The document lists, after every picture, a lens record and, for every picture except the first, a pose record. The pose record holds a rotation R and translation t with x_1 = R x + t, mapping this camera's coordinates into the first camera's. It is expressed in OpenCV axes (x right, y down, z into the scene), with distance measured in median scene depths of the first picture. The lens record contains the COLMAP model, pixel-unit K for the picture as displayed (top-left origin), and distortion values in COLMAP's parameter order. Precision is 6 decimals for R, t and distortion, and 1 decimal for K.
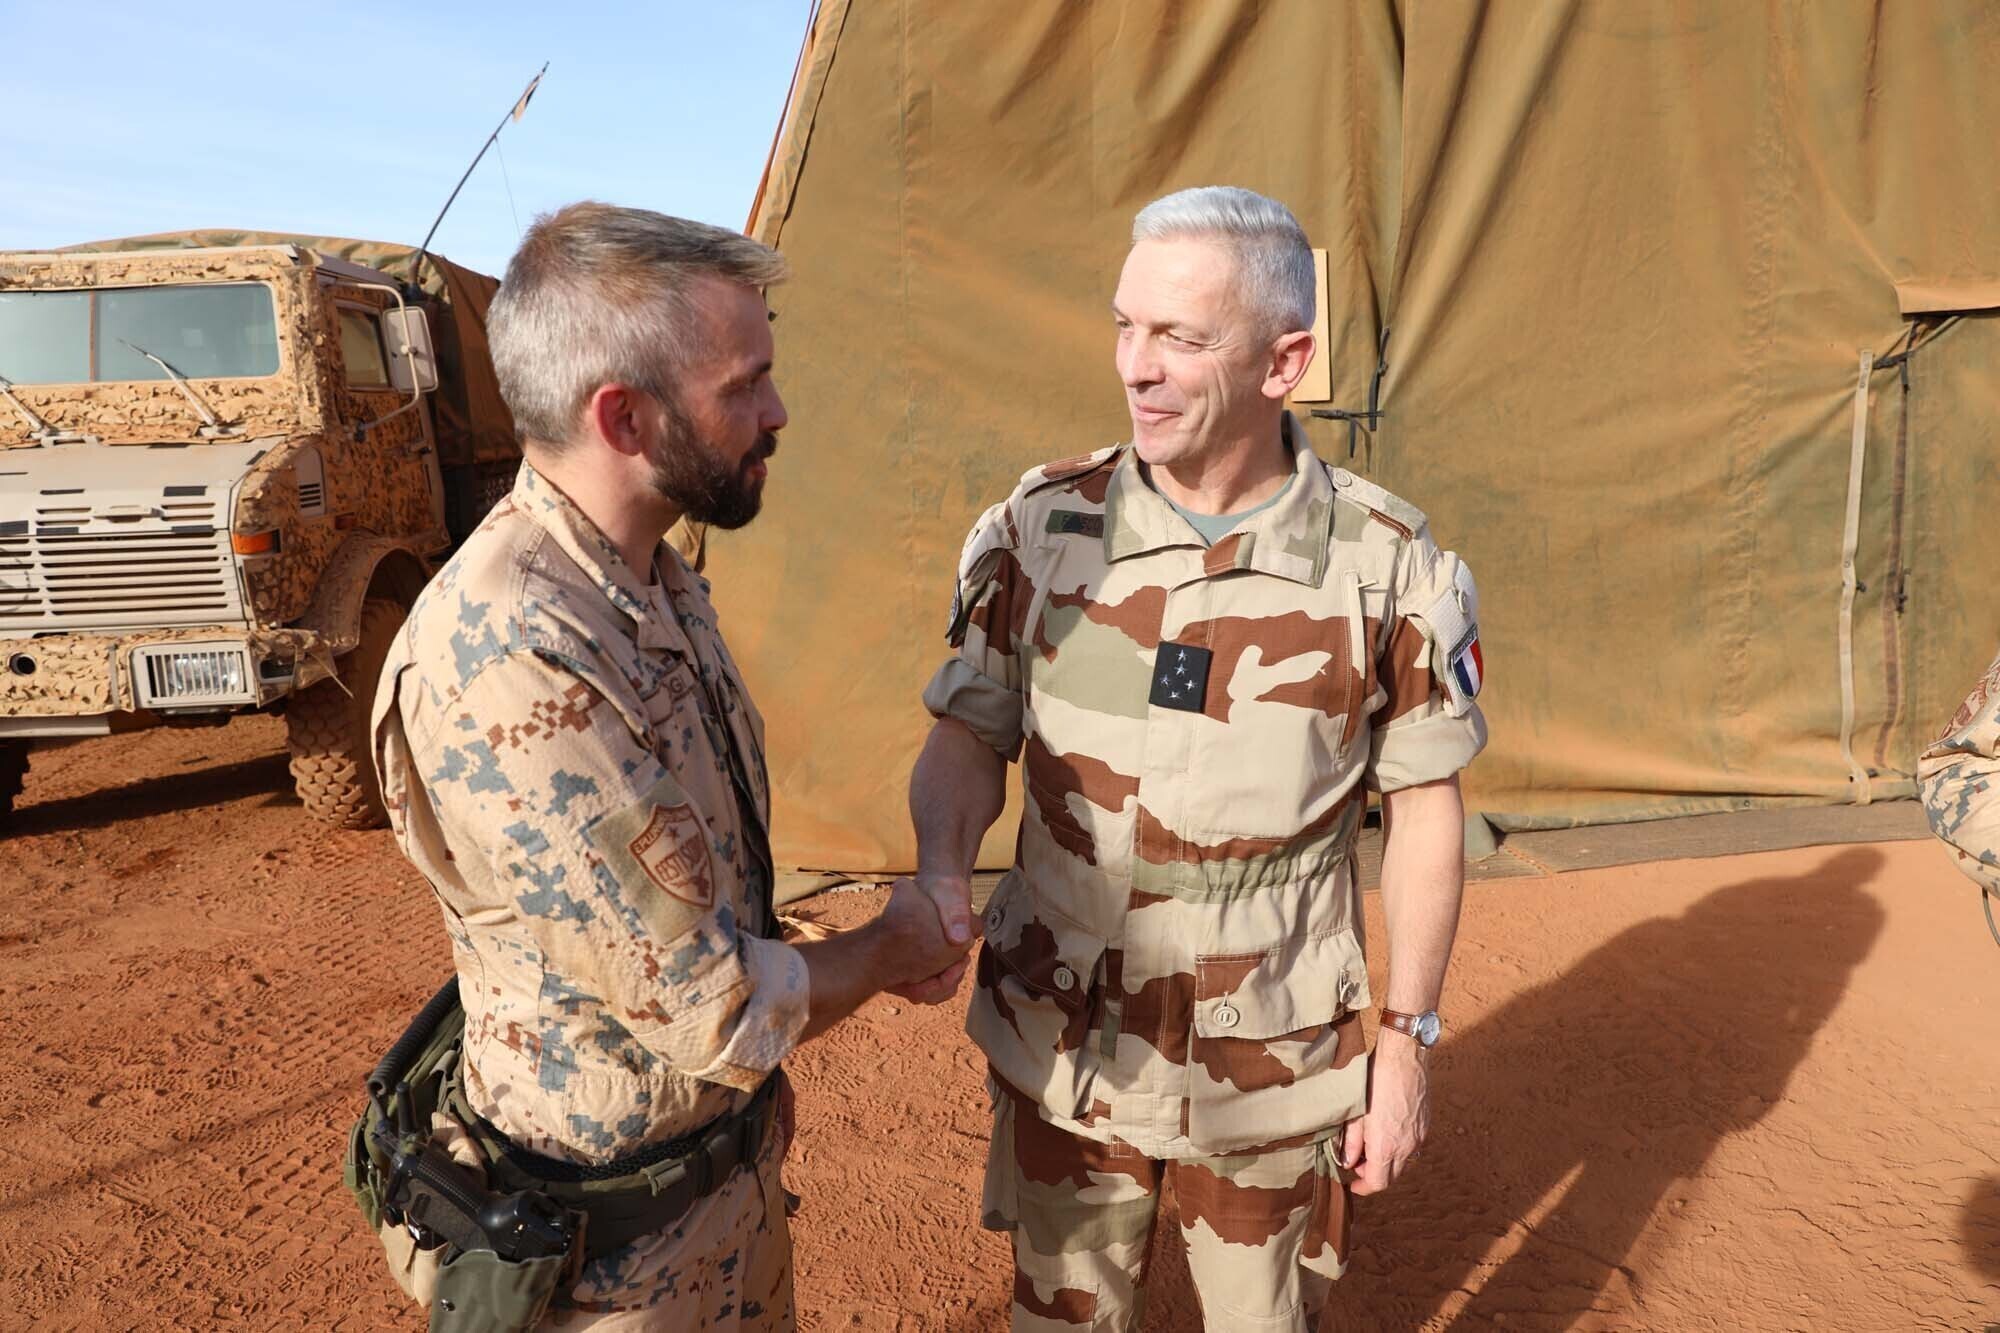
lens RADIAL K [[1397.0, 0, 995.8], [0, 1397.0, 668.5], [0, 0, 1]] dist [-0.070449, 0.028432]
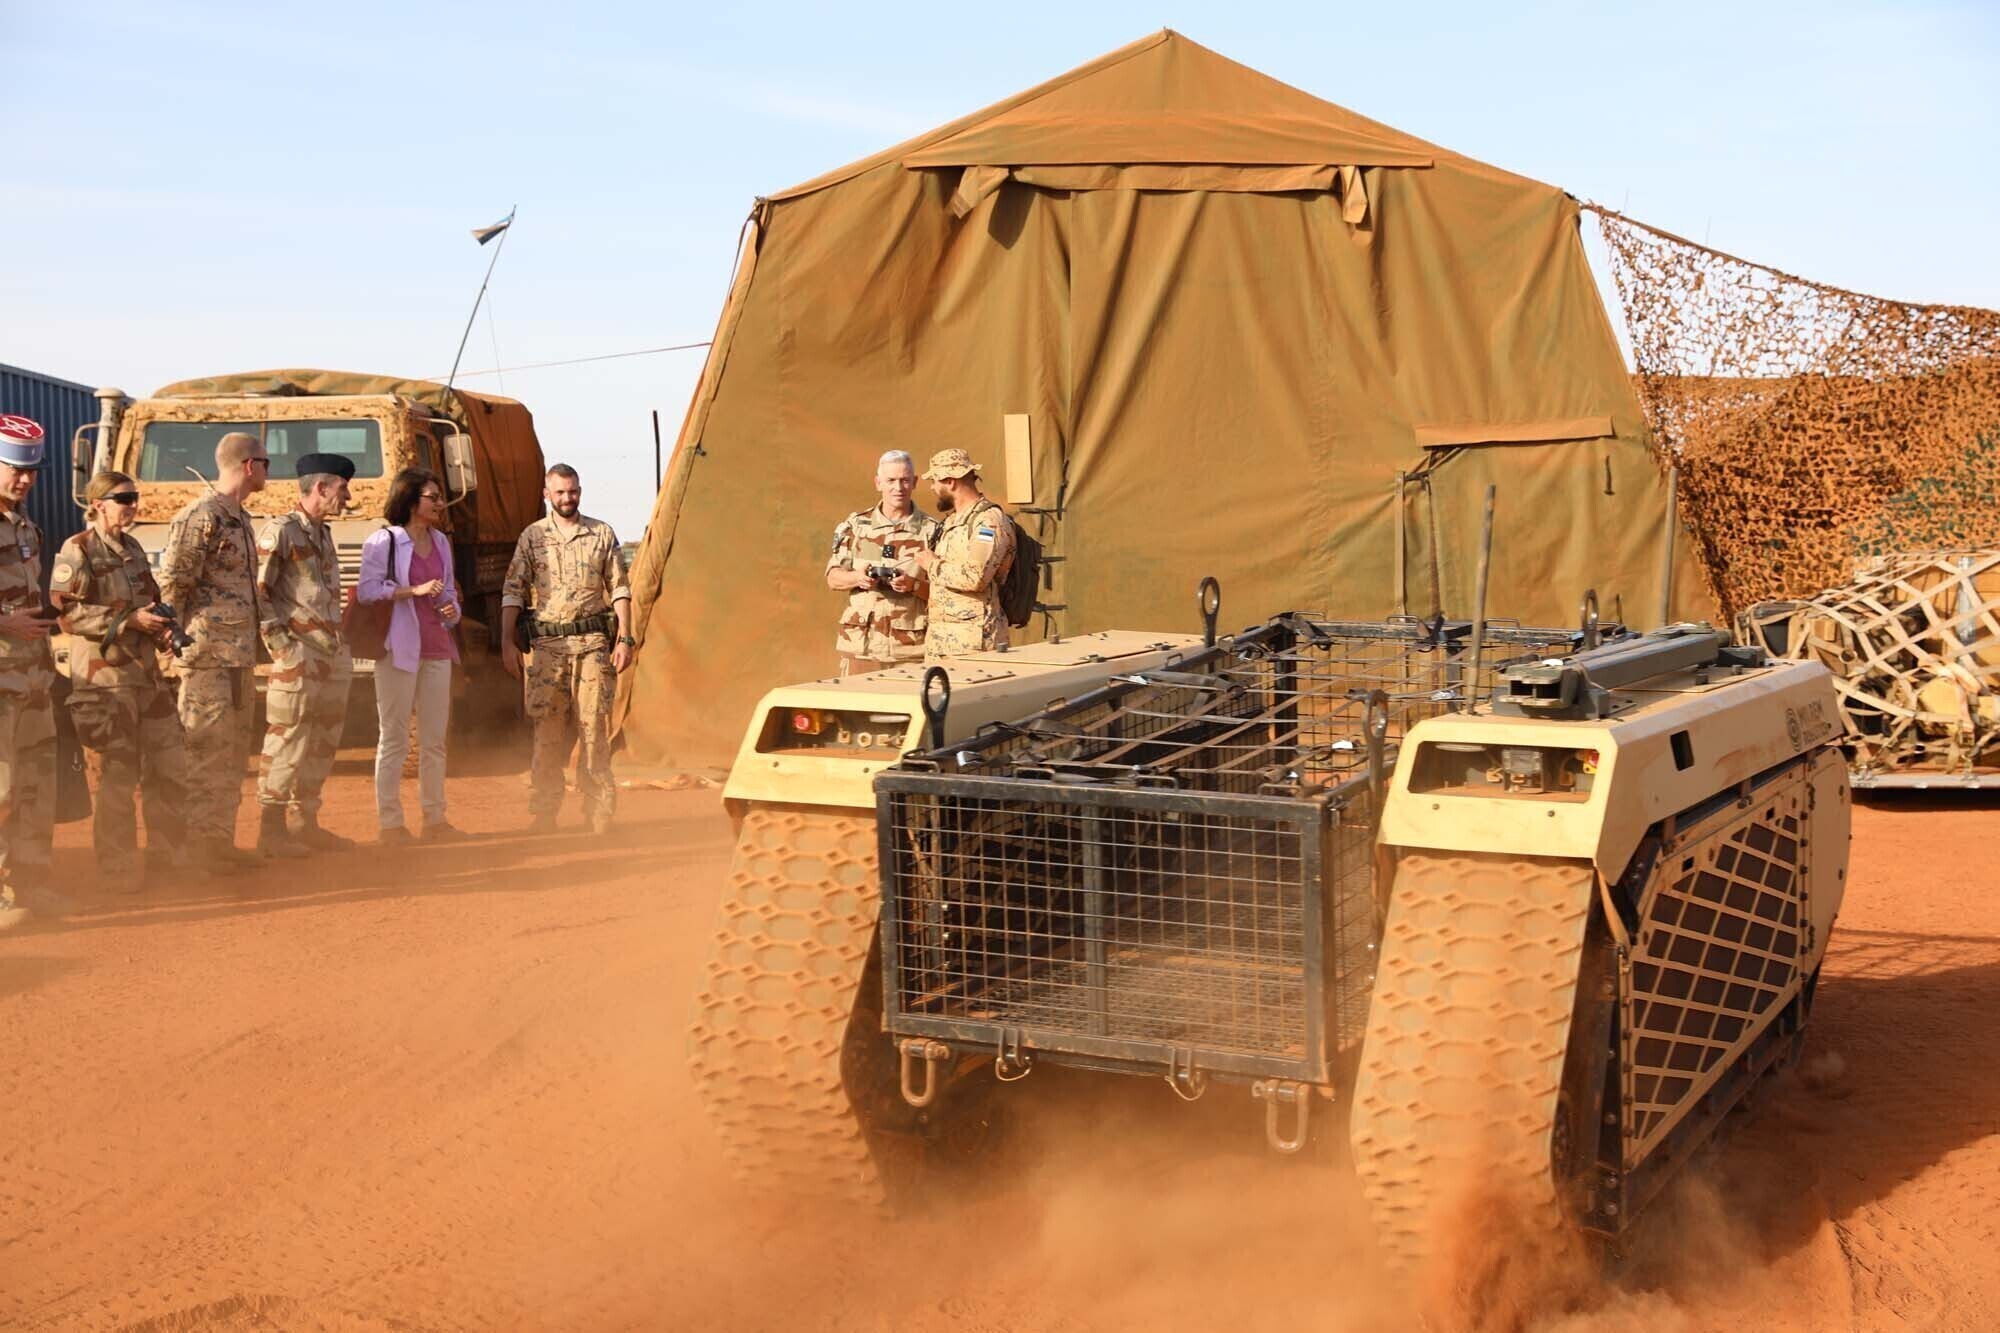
lens RADIAL K [[2972.6, 0, 1000.7], [0, 2972.6, 666.7], [0, 0, 1]] dist [0.038405, 0.000000]
pose [[0.999018, 0.009941, -0.043174, 0.326661], [-0.015420, 0.991591, -0.128491, 0.424500], [0.041533, 0.129030, 0.990770, -2.308245]]
